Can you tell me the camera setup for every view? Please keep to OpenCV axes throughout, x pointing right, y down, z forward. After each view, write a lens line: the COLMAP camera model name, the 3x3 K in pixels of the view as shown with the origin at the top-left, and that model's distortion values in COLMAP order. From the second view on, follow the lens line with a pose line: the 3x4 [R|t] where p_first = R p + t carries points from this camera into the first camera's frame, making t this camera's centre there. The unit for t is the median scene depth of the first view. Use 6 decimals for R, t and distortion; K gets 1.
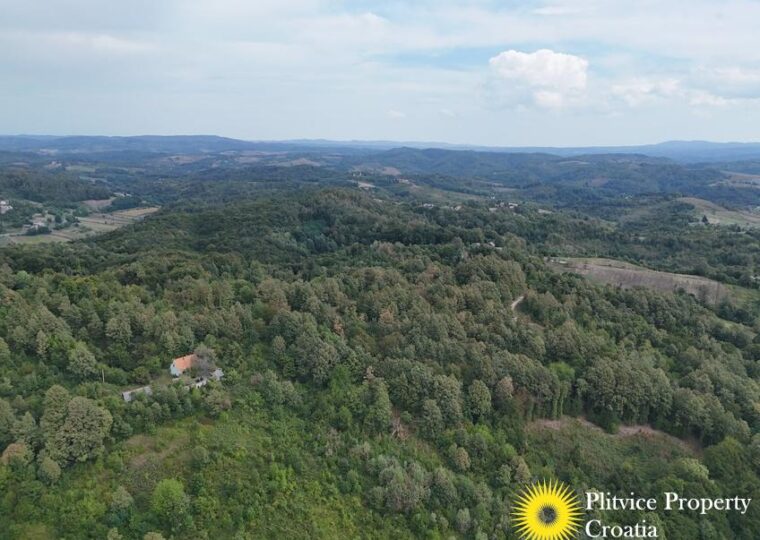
lens RADIAL K [[562.6, 0, 382.1], [0, 562.6, 276.3], [0, 0, 1]] dist [0.055898, -0.042620]
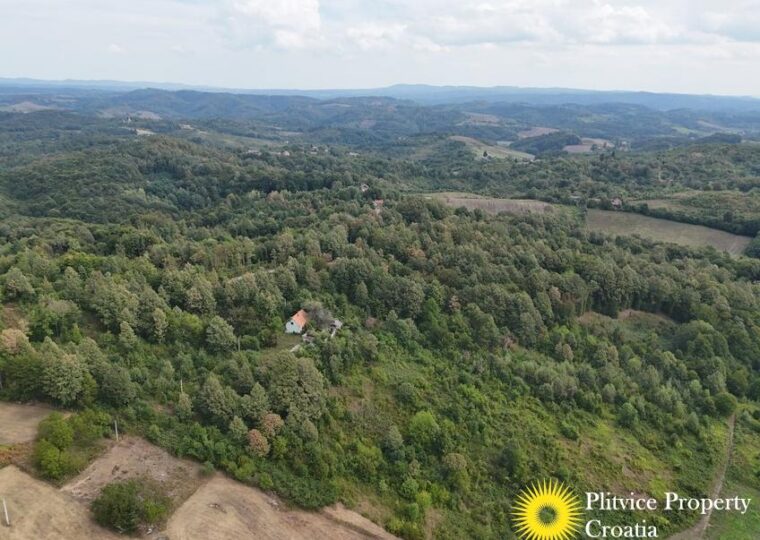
lens RADIAL K [[562.6, 0, 382.7], [0, 562.6, 281.1], [0, 0, 1]] dist [0.055898, -0.042620]
pose [[0.904105, -0.139287, 0.403971, -0.181512], [0.097419, 0.987674, 0.122517, -0.005595], [-0.416056, -0.071414, 0.906530, 0.016546]]
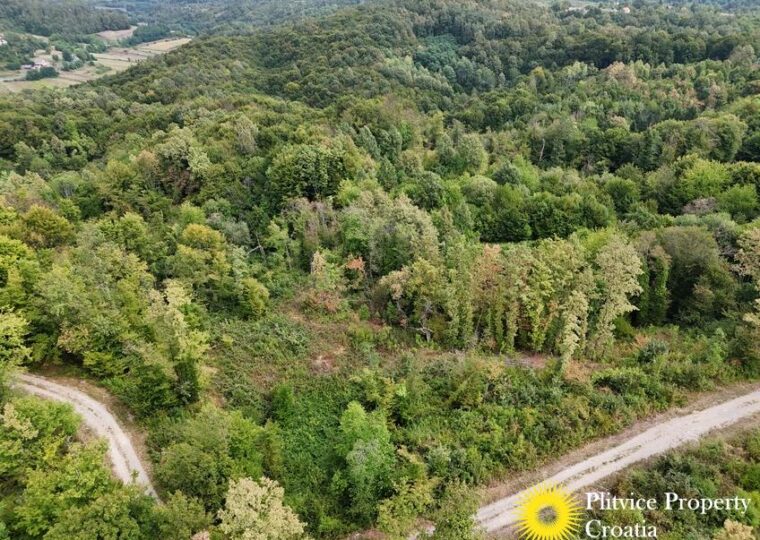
lens RADIAL K [[562.6, 0, 378.6], [0, 562.6, 269.5], [0, 0, 1]] dist [0.055898, -0.042620]
pose [[0.996639, -0.015510, -0.080432, -0.136121], [0.036144, 0.964421, 0.261889, -0.015532], [0.073509, -0.263916, 0.961741, 0.308201]]
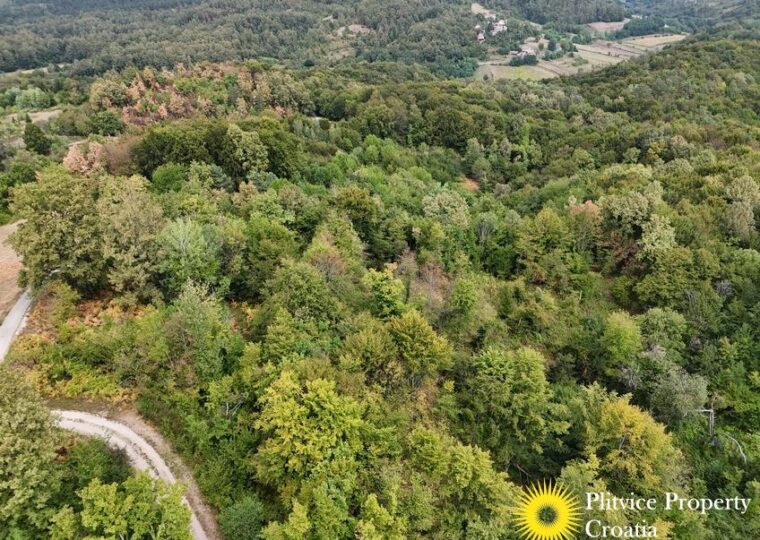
lens RADIAL K [[562.6, 0, 384.4], [0, 562.6, 271.6], [0, 0, 1]] dist [0.055898, -0.042620]
pose [[0.688489, 0.308005, -0.656595, -0.165958], [-0.126528, 0.942466, 0.309431, -0.028686], [0.714125, -0.129962, 0.687849, 0.358940]]
